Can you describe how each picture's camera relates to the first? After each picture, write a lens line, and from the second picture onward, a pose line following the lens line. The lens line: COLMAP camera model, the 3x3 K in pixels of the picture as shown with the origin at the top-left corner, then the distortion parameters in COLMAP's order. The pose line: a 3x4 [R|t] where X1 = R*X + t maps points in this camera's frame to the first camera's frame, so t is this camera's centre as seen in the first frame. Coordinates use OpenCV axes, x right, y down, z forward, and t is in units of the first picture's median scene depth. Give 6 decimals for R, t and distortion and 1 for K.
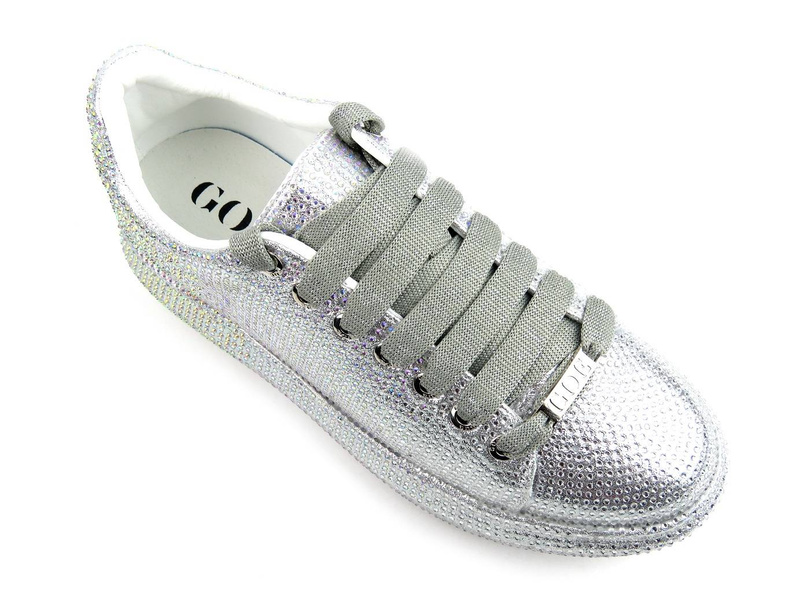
lens RADIAL K [[878.2, 0, 400.4], [0, 878.2, 300.2], [0, 0, 1]] dist [-0.029205, 0.000000]
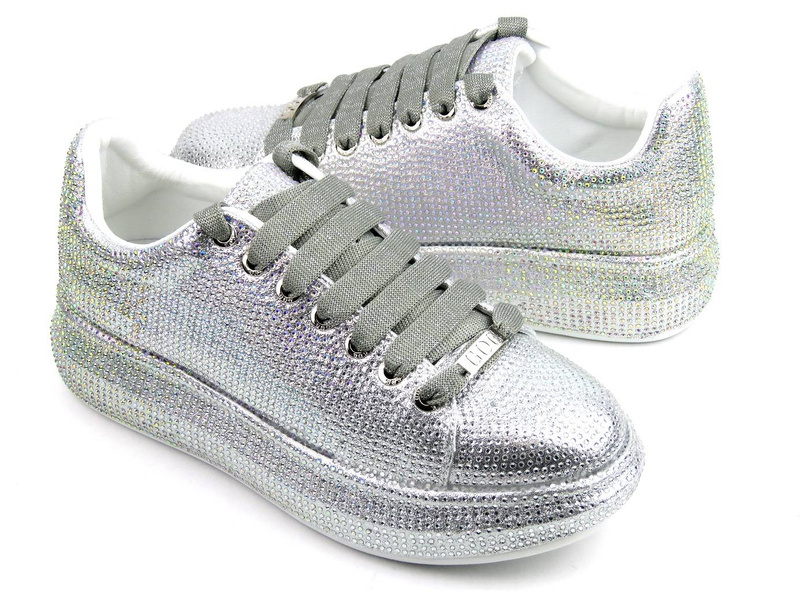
lens RADIAL K [[1668.5, 0, 394.8], [0, 1668.5, 296.5], [0, 0, 1]] dist [-0.010971, 0.000000]
pose [[0.997883, 0.008446, 0.064479, -0.058880], [0.030075, 0.819174, -0.572756, 1.271840], [-0.057657, 0.573483, 0.817186, -0.788889]]
